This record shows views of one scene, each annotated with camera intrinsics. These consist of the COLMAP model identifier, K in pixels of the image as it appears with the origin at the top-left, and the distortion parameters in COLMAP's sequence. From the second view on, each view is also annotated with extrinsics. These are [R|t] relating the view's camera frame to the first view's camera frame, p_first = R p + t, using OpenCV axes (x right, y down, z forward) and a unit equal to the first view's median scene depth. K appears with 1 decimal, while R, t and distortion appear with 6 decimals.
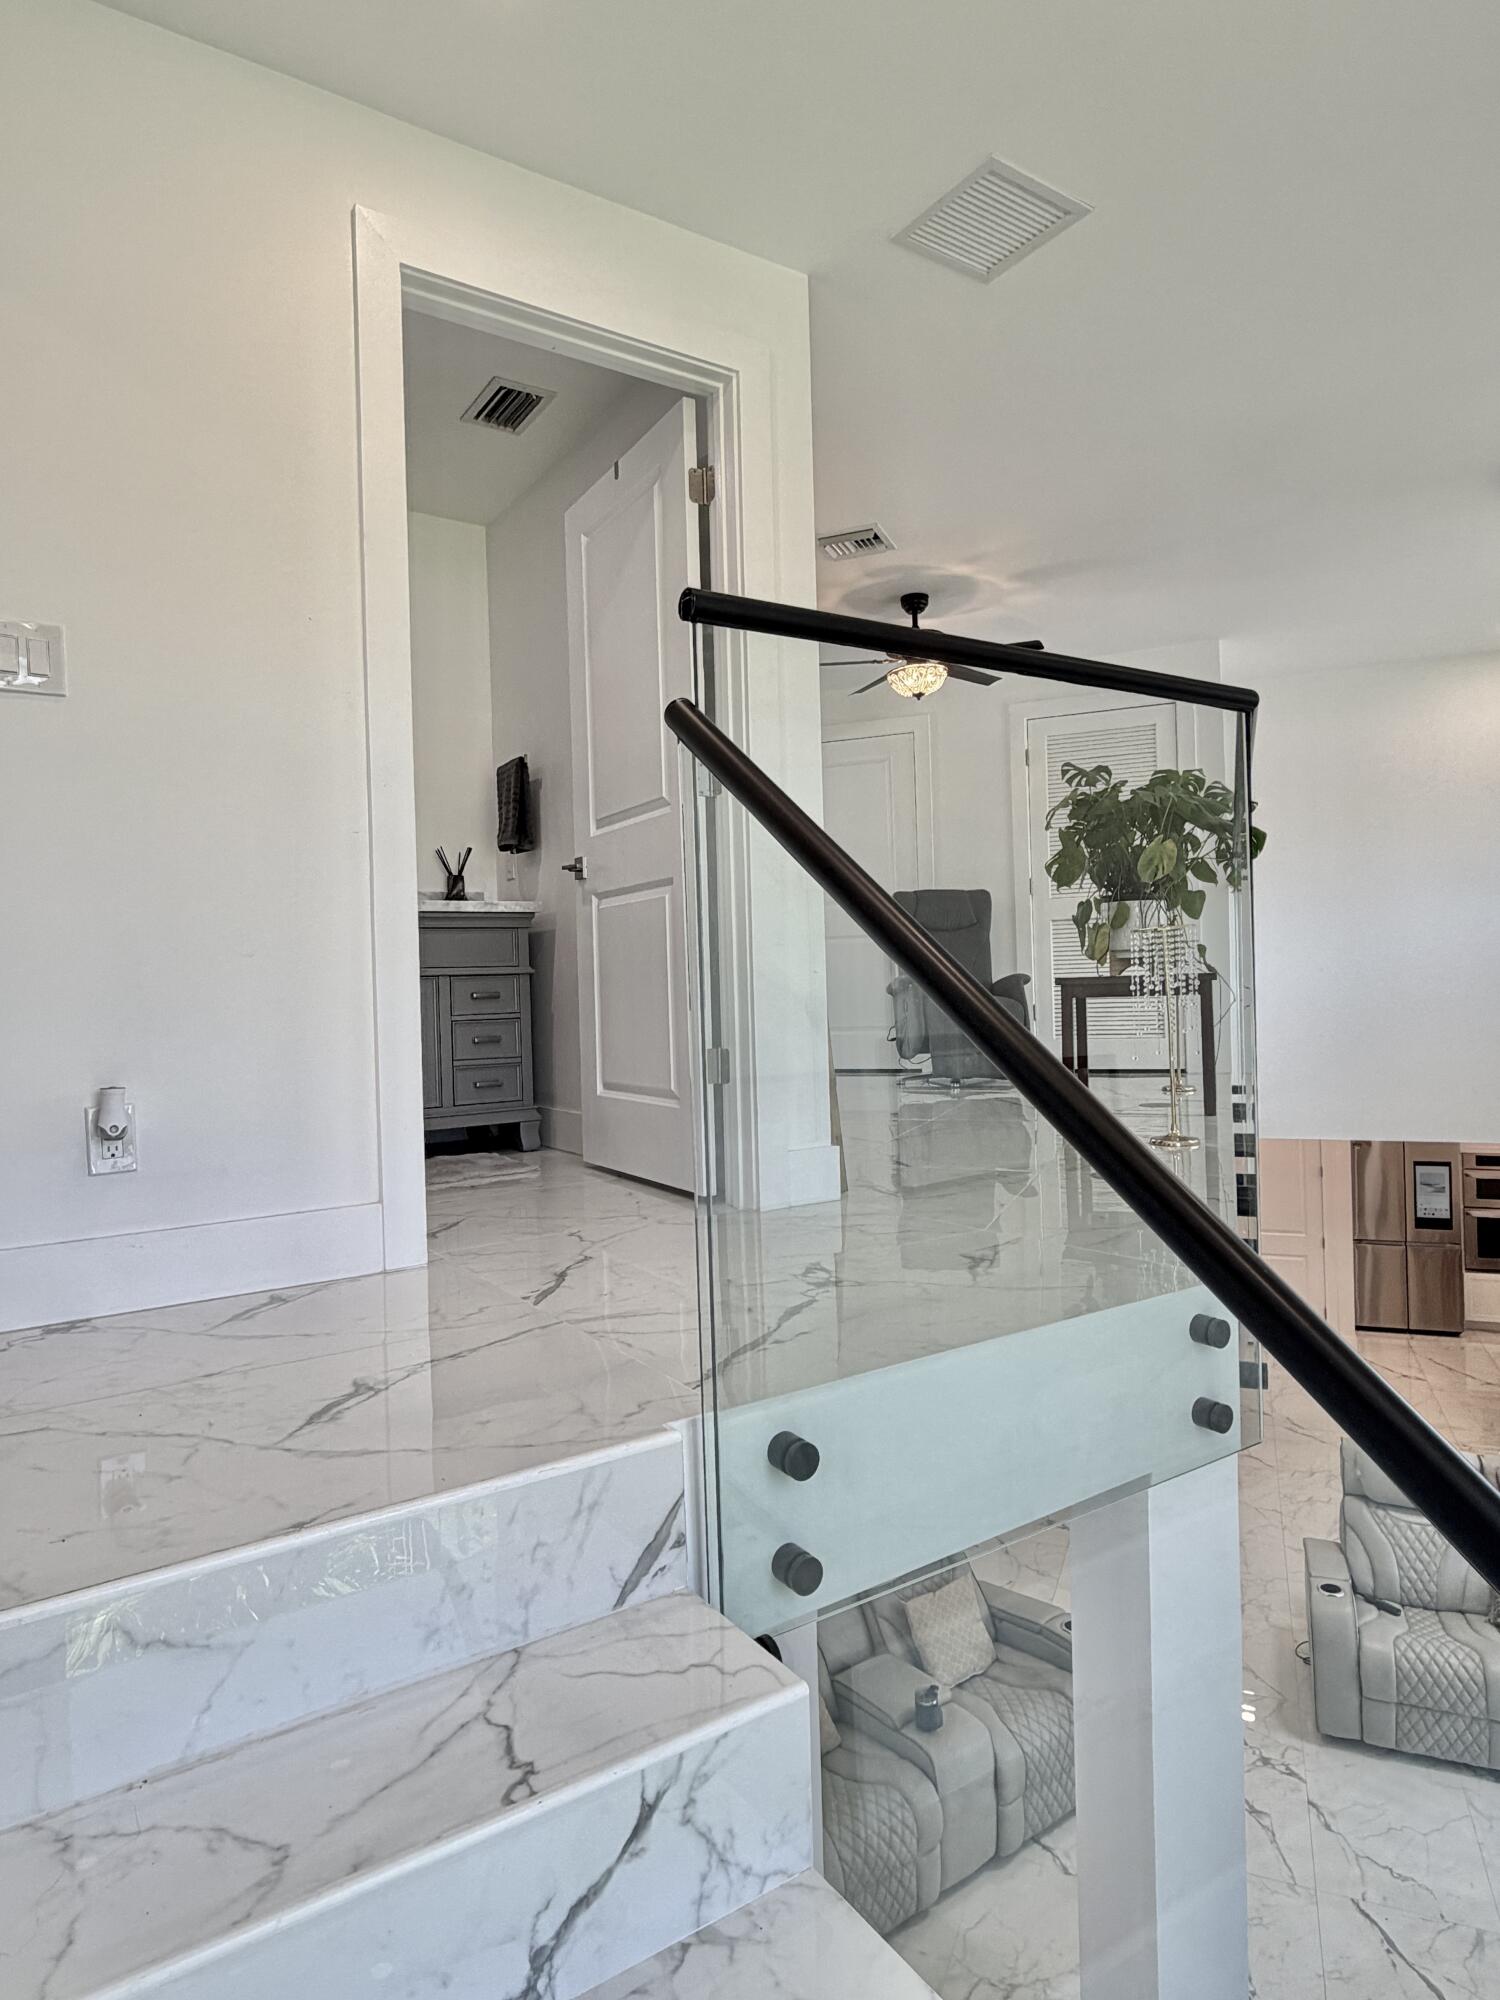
lens RADIAL K [[1175.9, 0, 750.0], [0, 1175.9, 987.2], [0, 0, 1]] dist [0.008007, -0.000654]
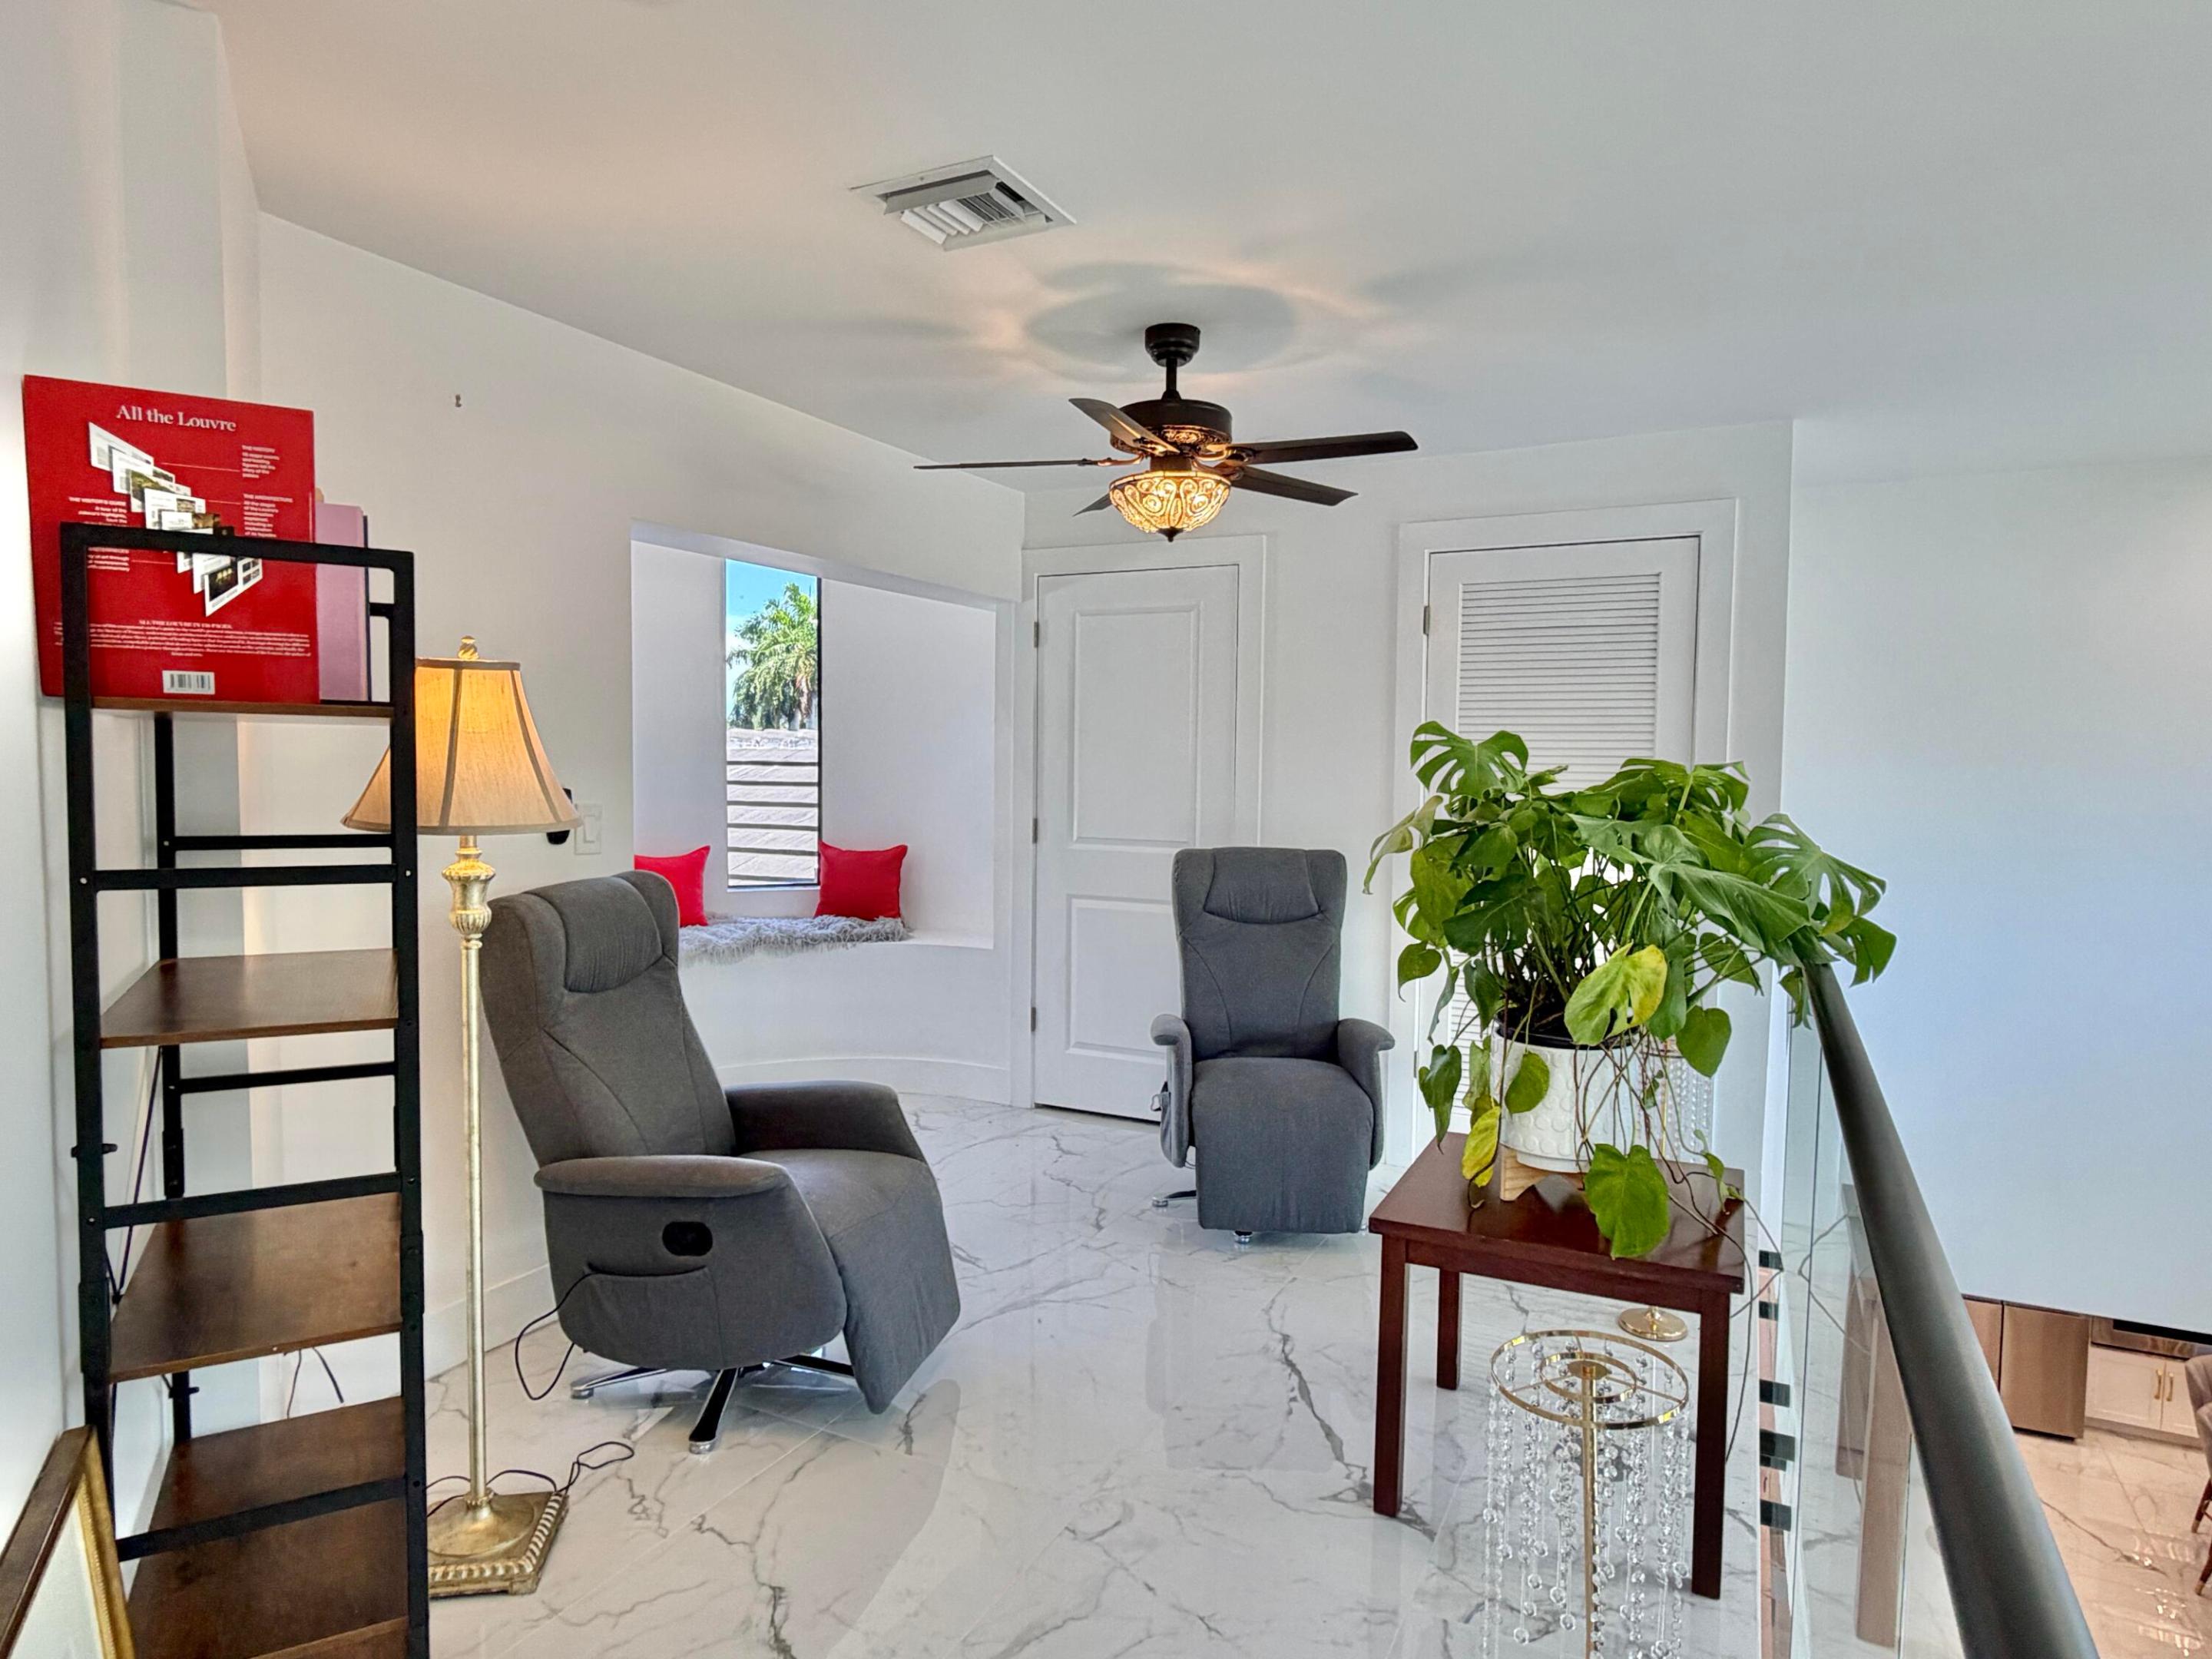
lens RADIAL K [[1300.6, 0, 1111.9], [0, 1300.6, 837.5], [0, 0, 1]] dist [0.008007, -0.000654]
pose [[0.996411, 0.045710, -0.071247, 0.173503], [-0.041365, 0.997261, 0.061315, -0.160005], [0.073855, -0.058147, 0.995572, 0.465081]]
